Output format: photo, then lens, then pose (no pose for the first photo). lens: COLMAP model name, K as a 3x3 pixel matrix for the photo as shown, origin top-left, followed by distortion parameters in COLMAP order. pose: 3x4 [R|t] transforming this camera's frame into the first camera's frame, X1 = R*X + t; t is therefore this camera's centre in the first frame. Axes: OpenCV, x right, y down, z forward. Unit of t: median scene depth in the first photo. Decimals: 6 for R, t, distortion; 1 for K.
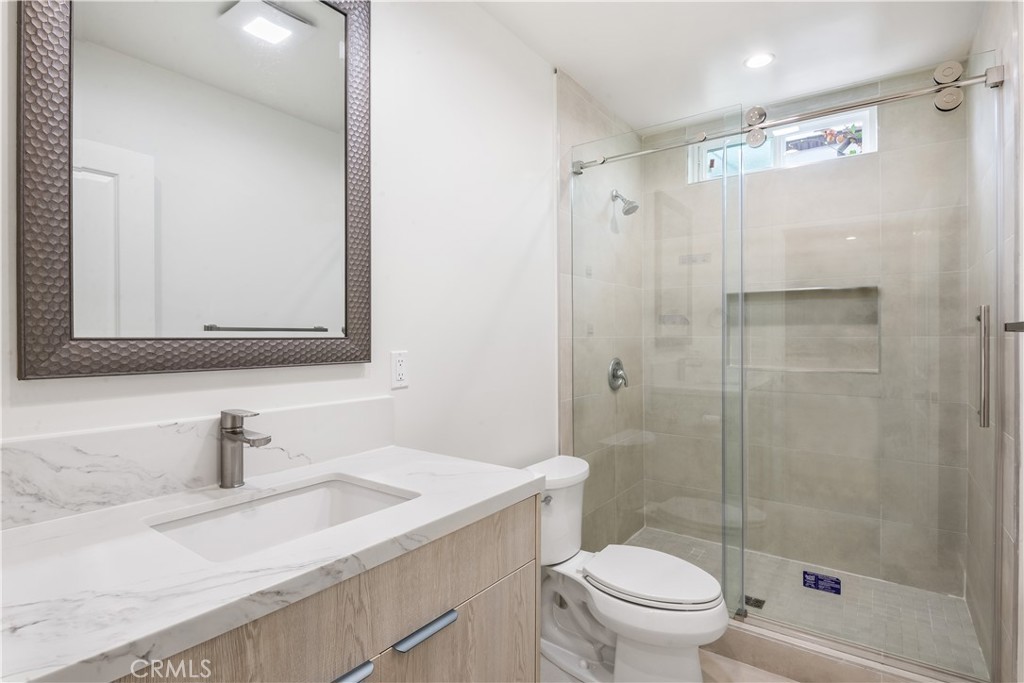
lens RADIAL K [[502.8, 0, 512.0], [0, 502.8, 341.5], [0, 0, 1]] dist [0.018643, -0.013144]
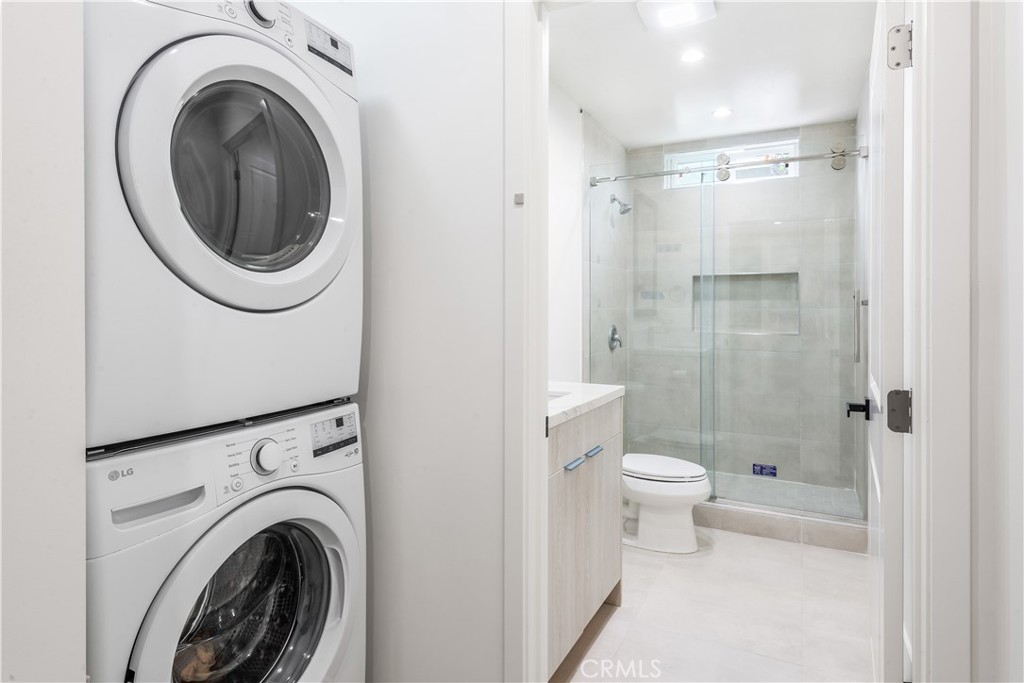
lens RADIAL K [[573.3, 0, 514.3], [0, 573.3, 317.1], [0, 0, 1]] dist [0.041052, 0.000201]
pose [[0.985827, 0.000025, 0.167765, -0.319733], [-0.000081, 1.000000, 0.000322, 0.013180], [-0.167765, -0.000331, 0.985827, -0.446819]]
